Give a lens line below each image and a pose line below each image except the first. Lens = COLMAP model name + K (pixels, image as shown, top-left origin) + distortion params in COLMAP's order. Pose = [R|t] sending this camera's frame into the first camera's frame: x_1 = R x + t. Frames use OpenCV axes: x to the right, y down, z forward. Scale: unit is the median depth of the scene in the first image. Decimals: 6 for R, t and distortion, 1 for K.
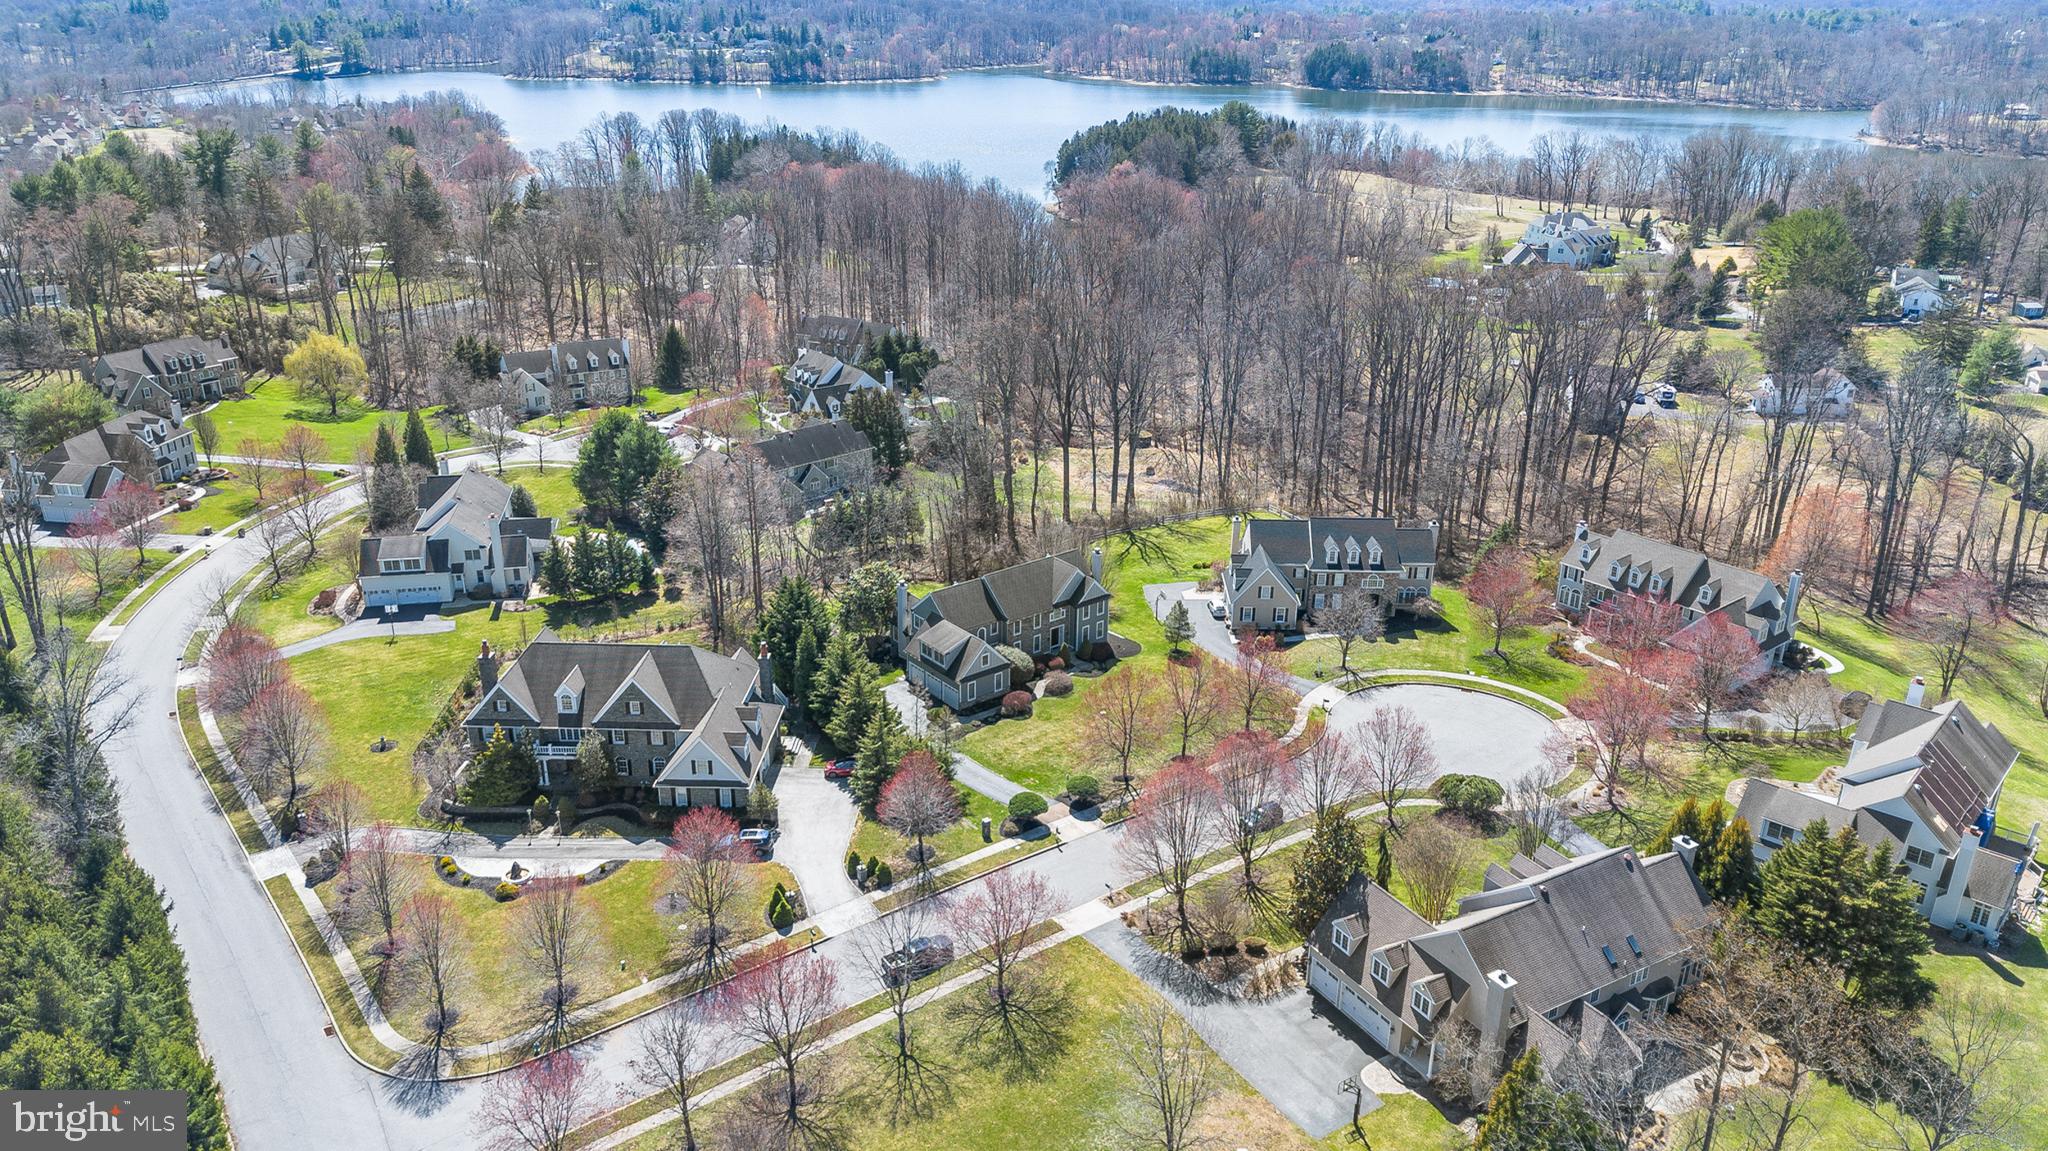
lens RADIAL K [[1458.0, 0, 1024.0], [0, 1458.0, 575.5], [0, 0, 1]] dist [0.113826, -0.255144]
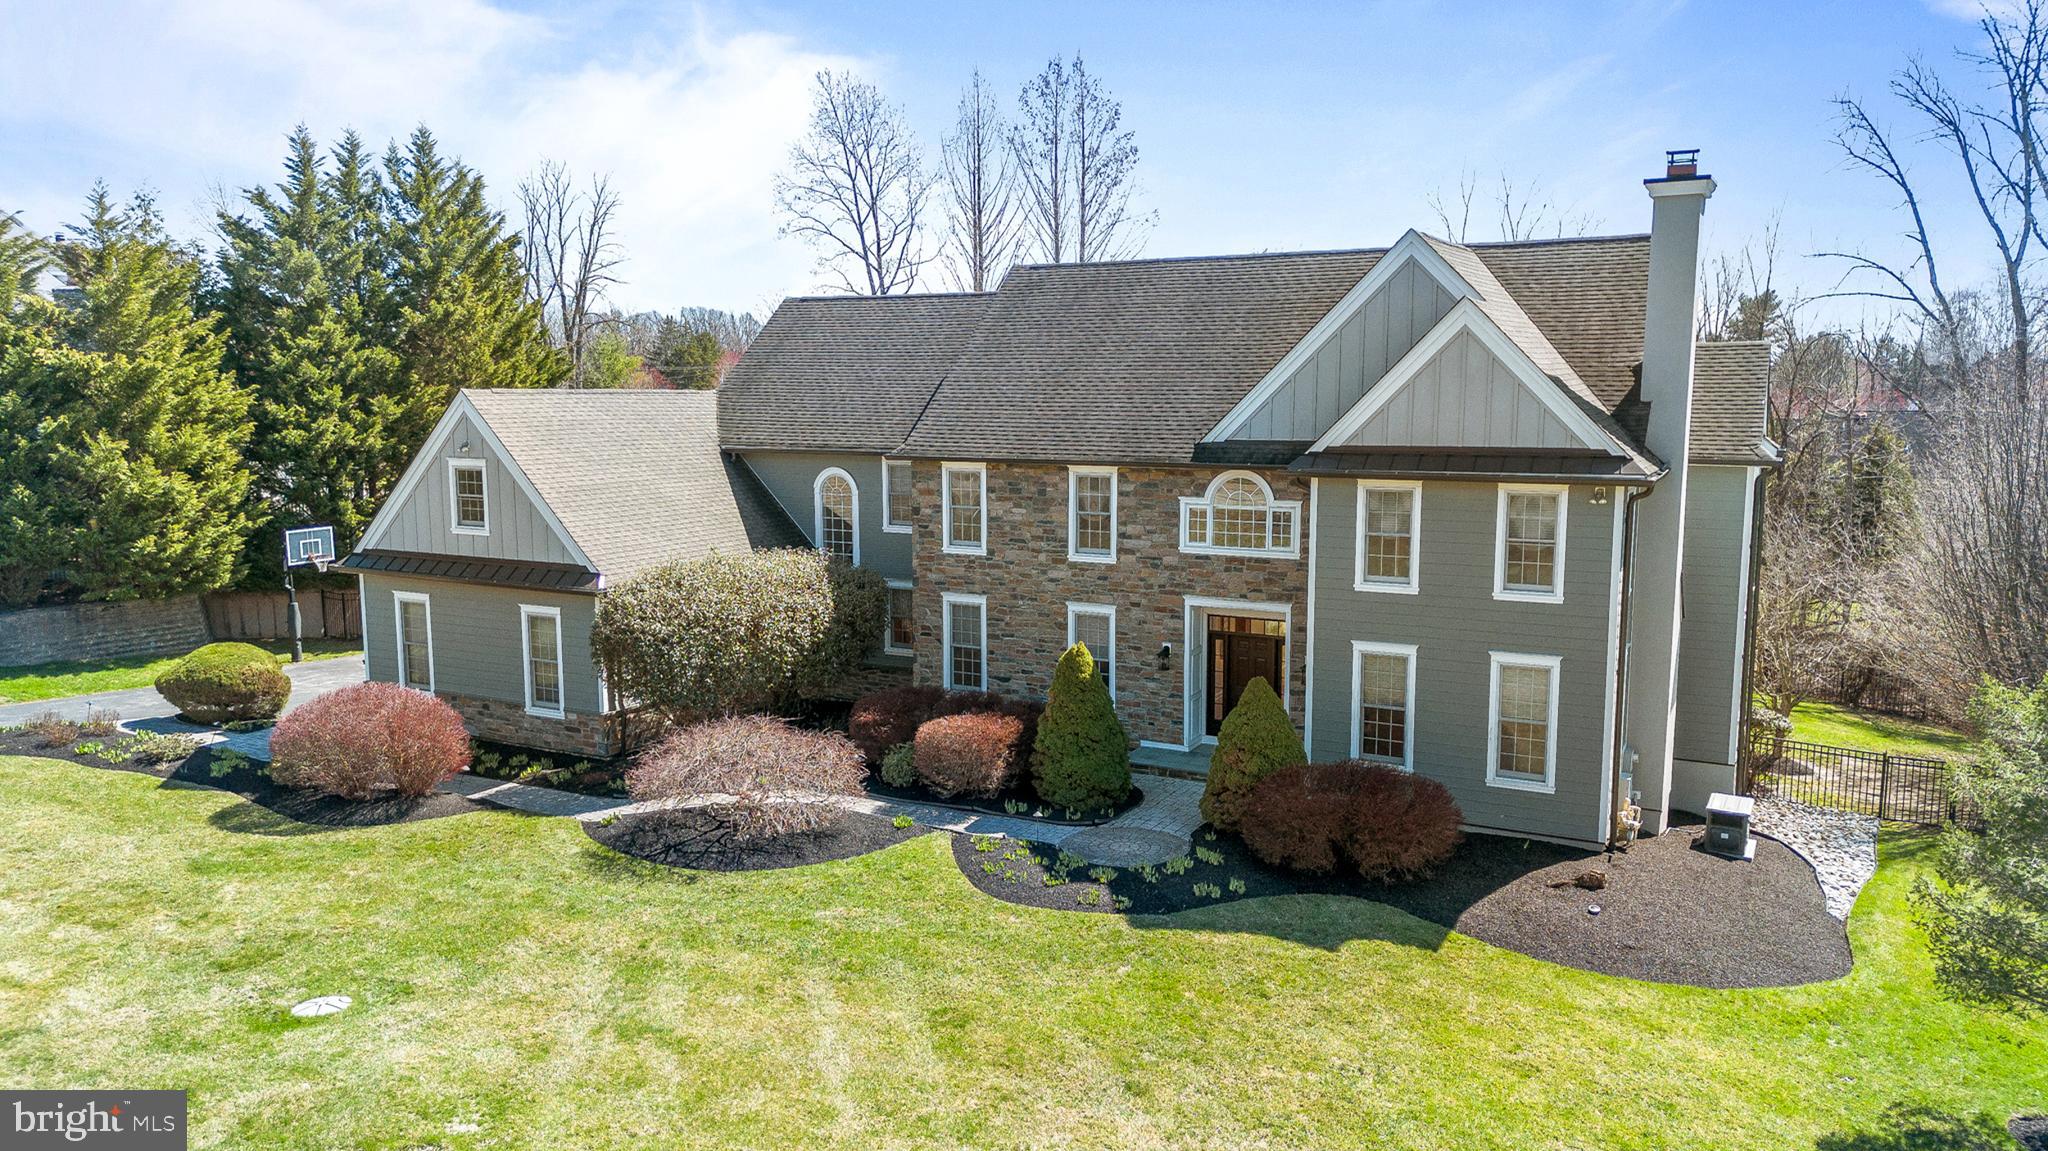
lens RADIAL K [[1470.5, 0, 1024.0], [0, 1470.5, 575.5], [0, 0, 1]] dist [0.058170, -0.053808]
pose [[0.390627, 0.116157, -0.913191, 0.153919], [-0.346713, 0.937521, -0.029058, 0.043366], [0.852761, 0.327966, 0.406495, 0.883786]]
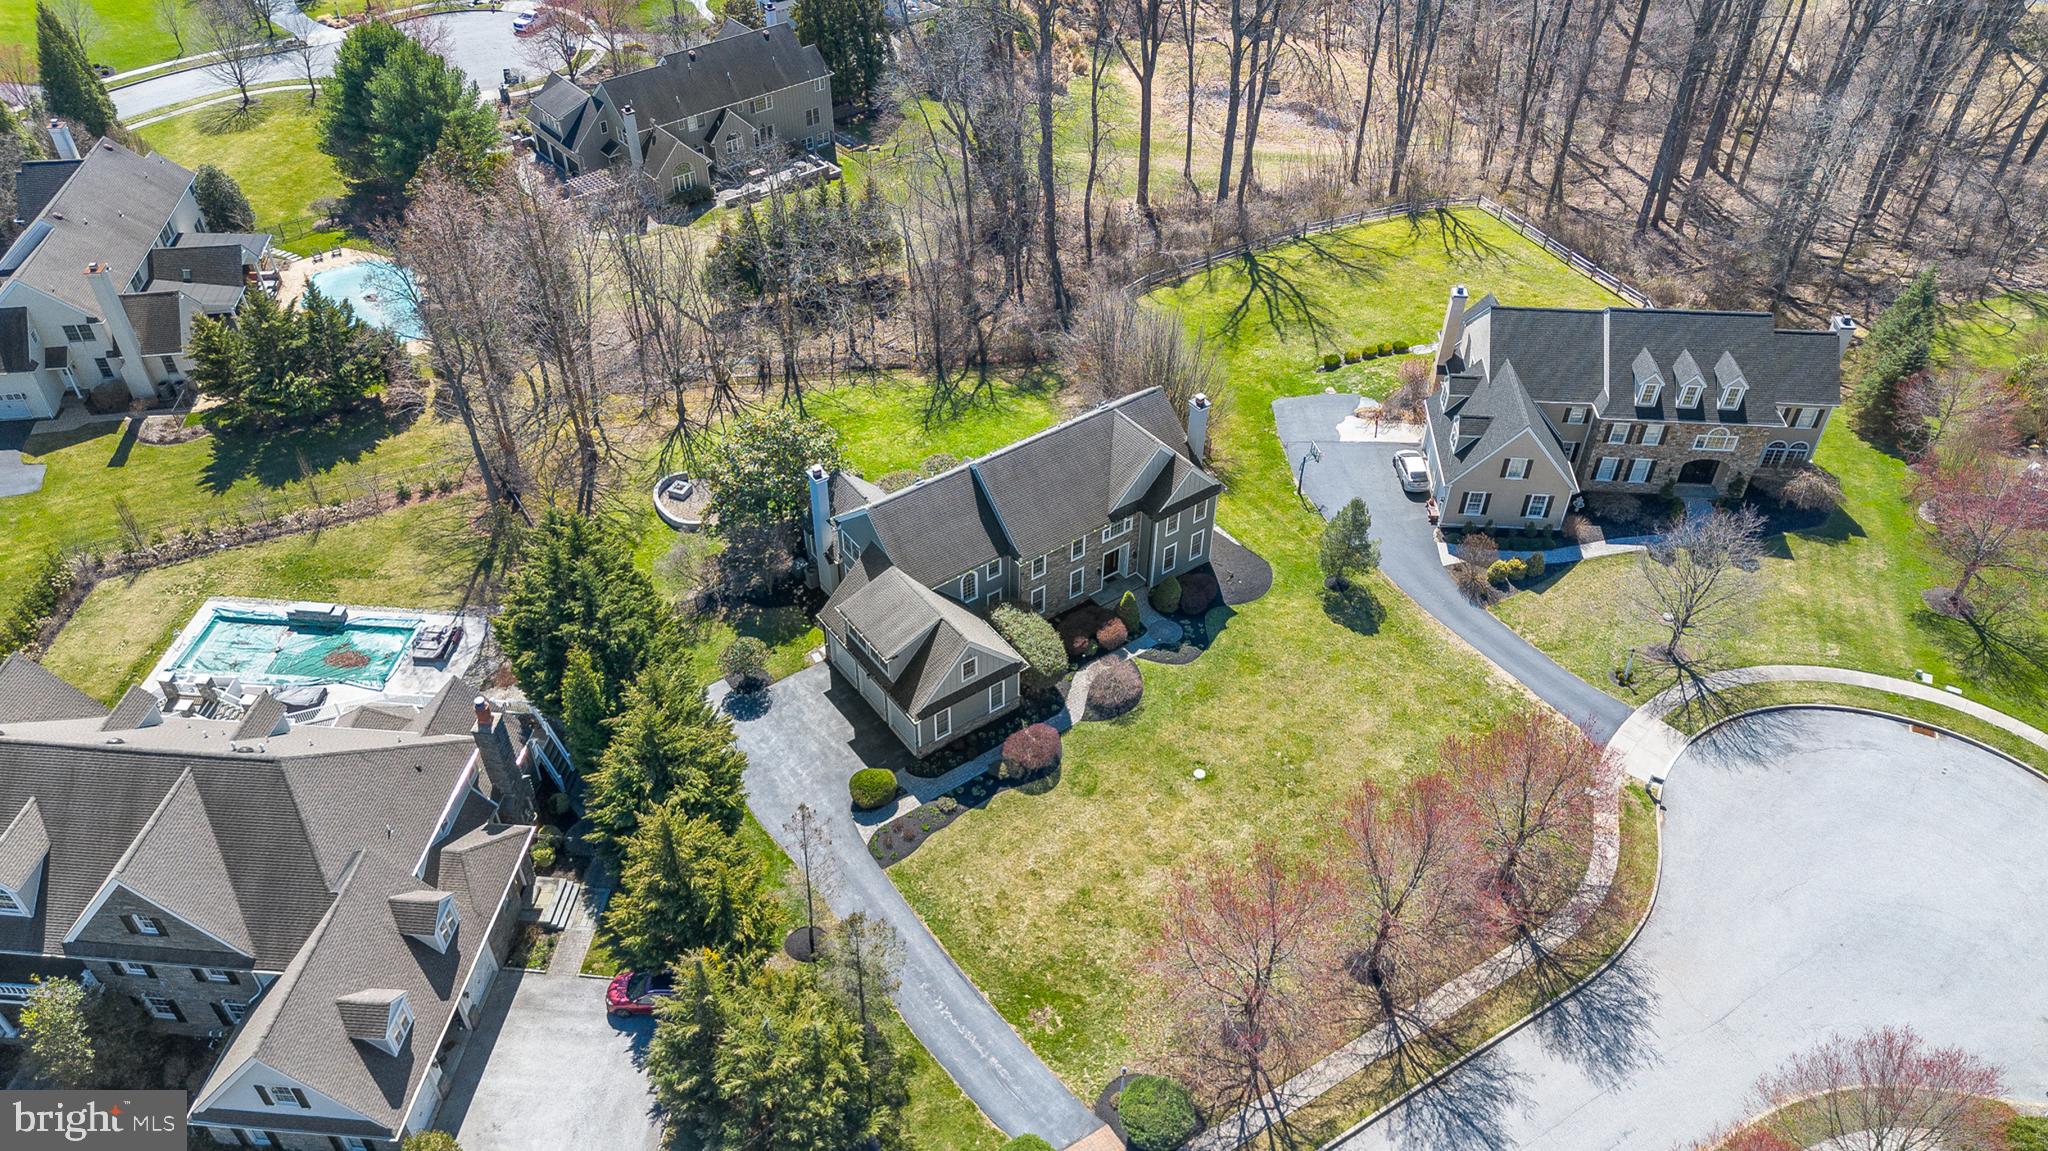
lens RADIAL K [[1470.5, 0, 1024.0], [0, 1470.5, 575.5], [0, 0, 1]] dist [0.058170, -0.053808]
pose [[0.998842, 0.029560, -0.037952, 0.009425], [-0.015947, 0.947788, 0.318503, -0.119755], [0.045385, -0.317529, 0.947162, 0.476962]]
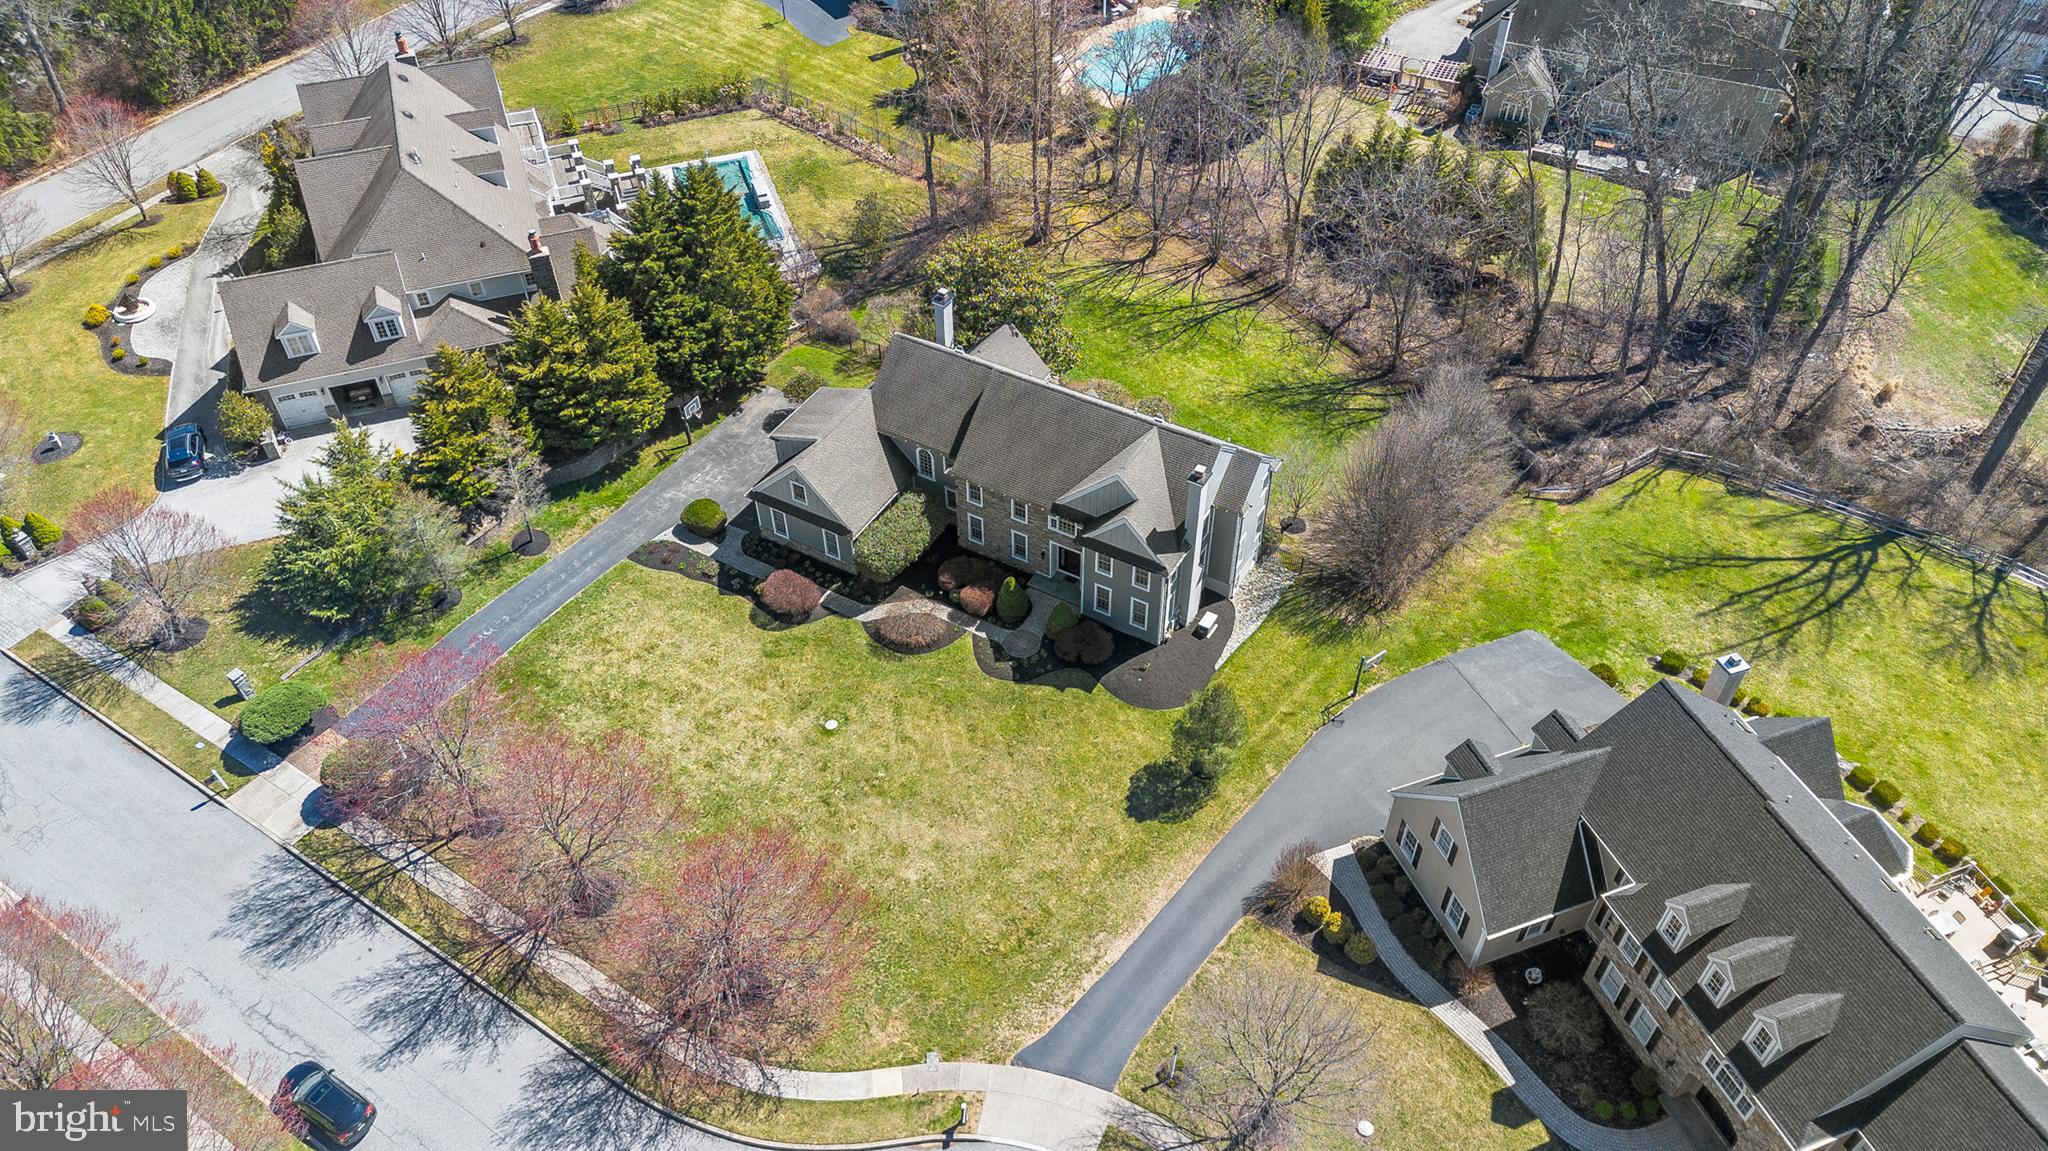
lens RADIAL K [[1470.5, 0, 1024.0], [0, 1470.5, 575.5], [0, 0, 1]] dist [0.058170, -0.053808]
pose [[0.372015, 0.647102, -0.665480, 0.332569], [-0.338139, 0.762150, 0.552077, -0.211476], [0.864446, 0.019644, 0.502342, 0.722198]]
